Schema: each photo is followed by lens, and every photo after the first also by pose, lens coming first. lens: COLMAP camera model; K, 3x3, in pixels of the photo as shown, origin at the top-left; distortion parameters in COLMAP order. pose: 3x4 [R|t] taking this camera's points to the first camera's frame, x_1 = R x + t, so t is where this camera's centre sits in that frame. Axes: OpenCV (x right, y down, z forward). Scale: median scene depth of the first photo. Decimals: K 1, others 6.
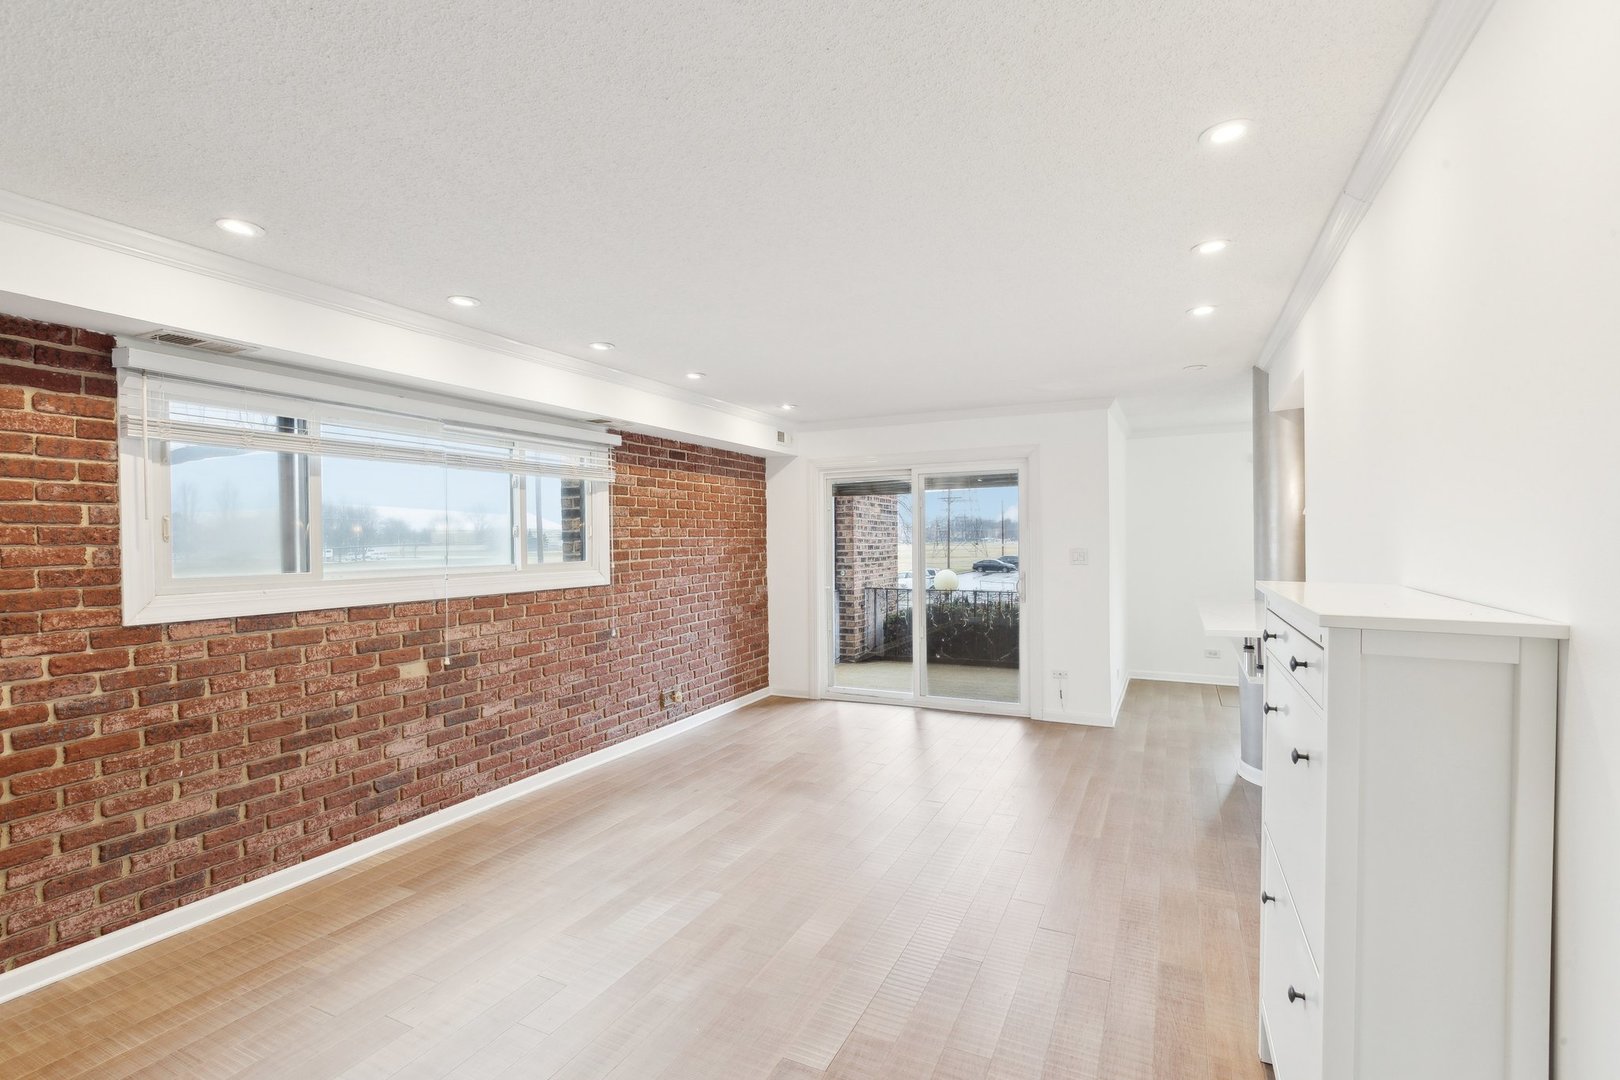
lens RADIAL K [[737.1, 0, 805.7], [0, 737.1, 543.2], [0, 0, 1]] dist [0.000152, 0.000054]
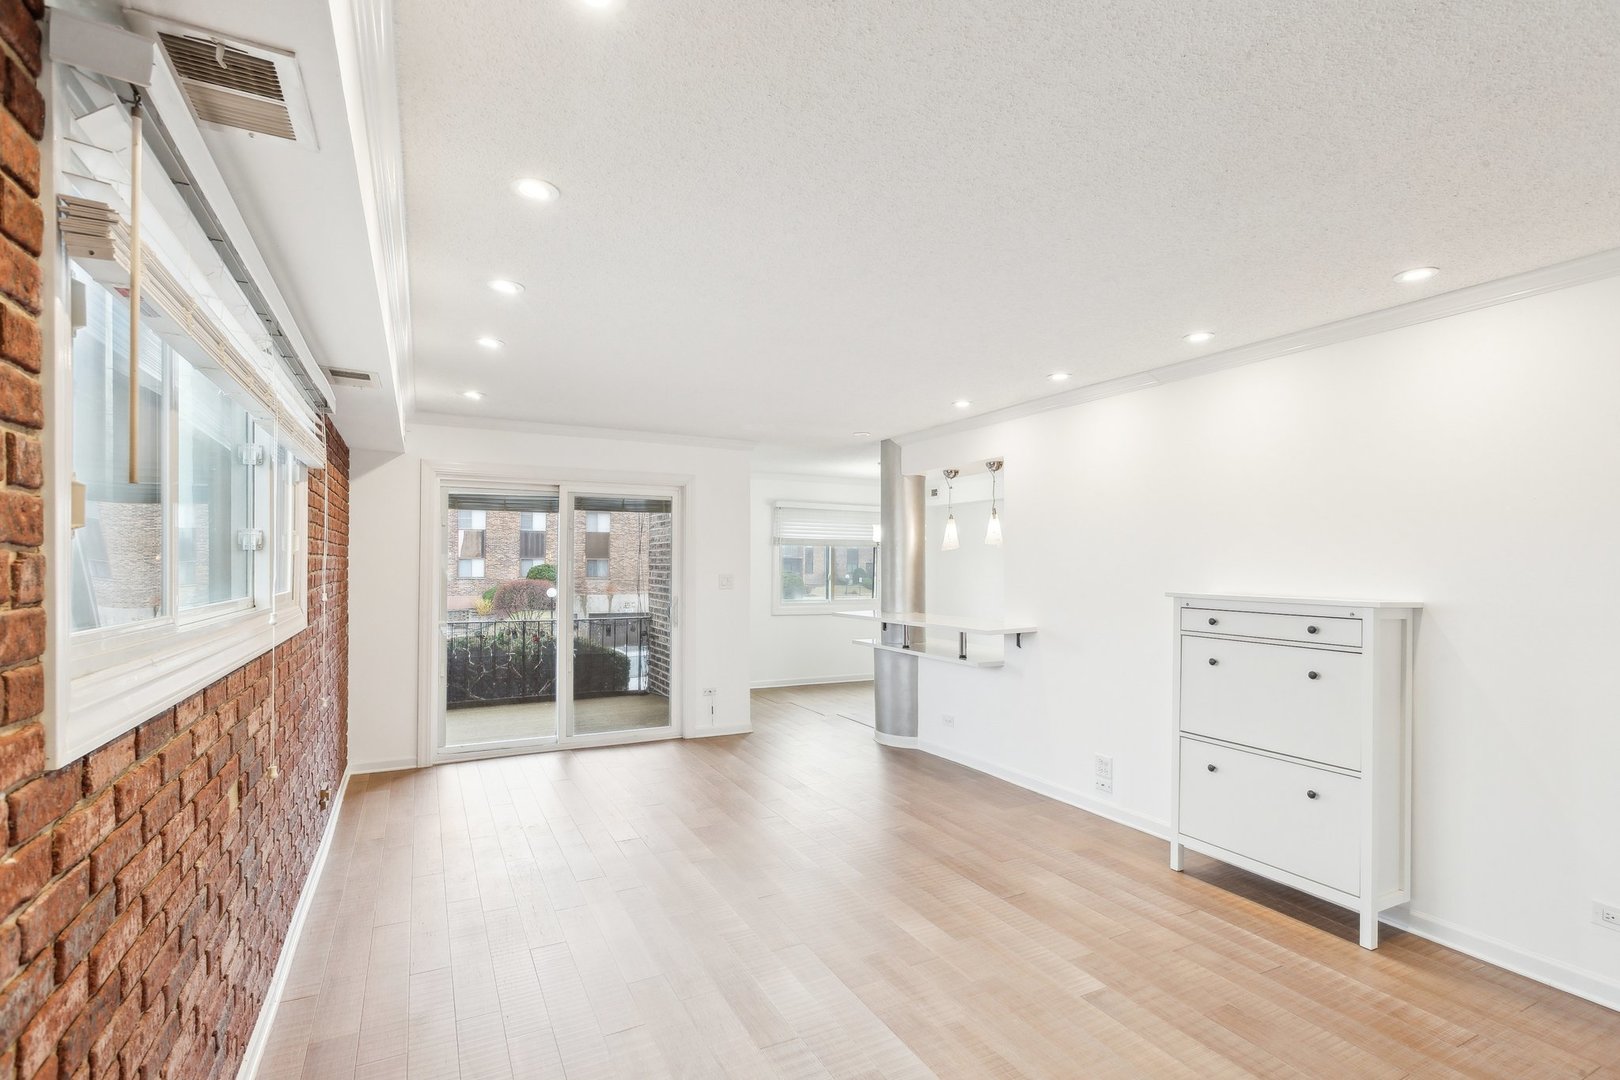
lens RADIAL K [[764.0, 0, 810.9], [0, 764.0, 559.8], [0, 0, 1]] dist [-0.000768, -0.000118]
pose [[0.590841, 0.018806, 0.806569, -0.606124], [-0.006386, 0.999806, -0.018633, 0.007830], [-0.806763, 0.005858, 0.590846, 0.288104]]
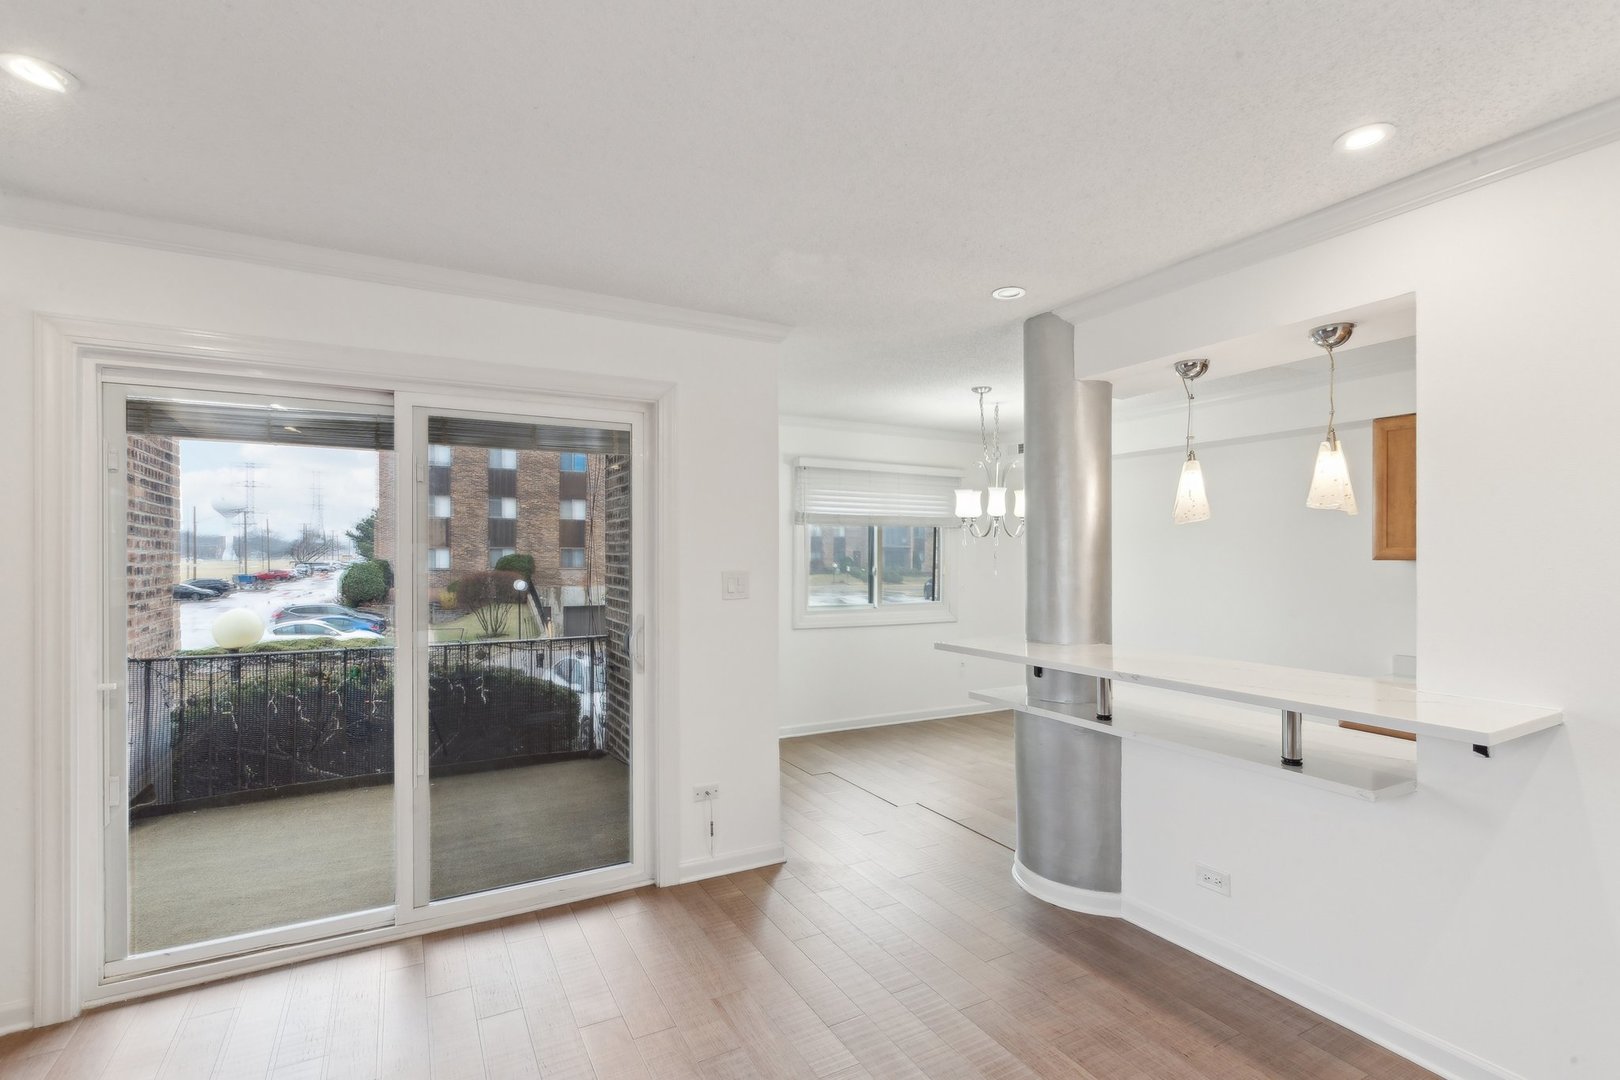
lens RADIAL K [[756.9, 0, 810.7], [0, 756.9, 551.9], [0, 0, 1]] dist [0.001487, -0.000158]
pose [[0.571028, 0.012021, 0.820842, -0.117646], [-0.000949, 0.999902, -0.013983, -0.000472], [-0.820930, 0.007206, 0.570984, 0.773761]]
